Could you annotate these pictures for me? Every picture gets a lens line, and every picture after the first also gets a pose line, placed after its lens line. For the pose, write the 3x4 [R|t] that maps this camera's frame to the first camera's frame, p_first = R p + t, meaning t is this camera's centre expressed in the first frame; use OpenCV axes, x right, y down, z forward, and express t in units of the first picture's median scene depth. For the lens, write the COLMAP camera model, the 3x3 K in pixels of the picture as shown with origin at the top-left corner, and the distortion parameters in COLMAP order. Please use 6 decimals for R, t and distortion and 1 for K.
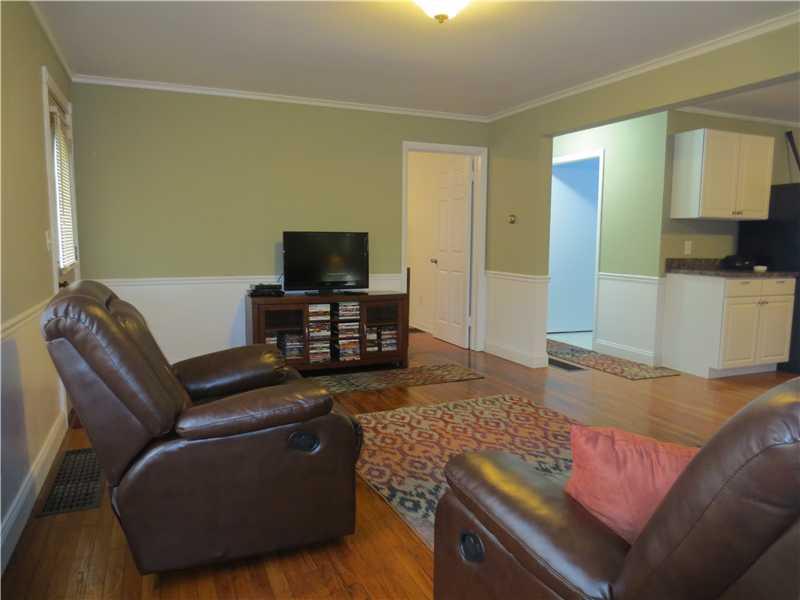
lens RADIAL K [[572.3, 0, 400.0], [0, 572.3, 300.0], [0, 0, 1]] dist [-0.009828, -0.003467]
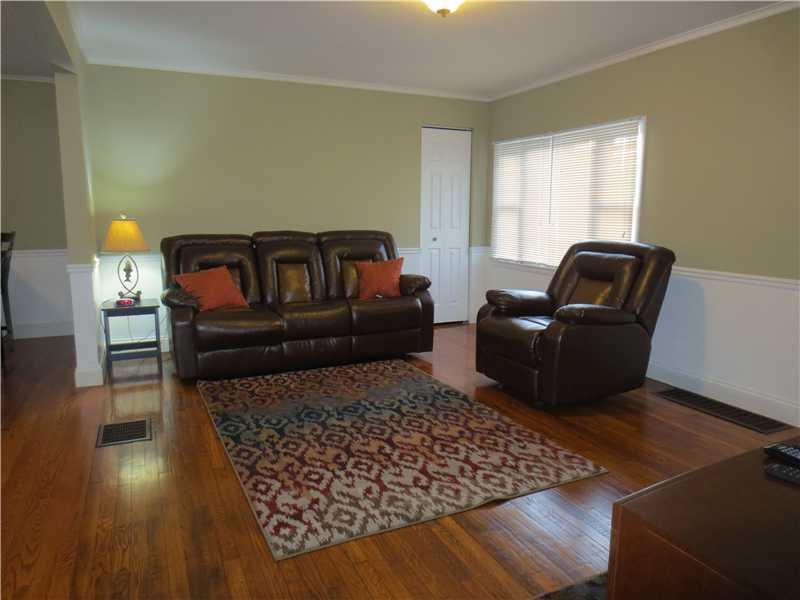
lens RADIAL K [[572.3, 0, 400.0], [0, 572.3, 300.0], [0, 0, 1]] dist [-0.009828, -0.003467]
pose [[-0.999647, -0.012535, -0.023429, 0.137172], [-0.018114, 0.966587, 0.255697, -0.189022], [0.019441, 0.256031, -0.966473, 1.718411]]
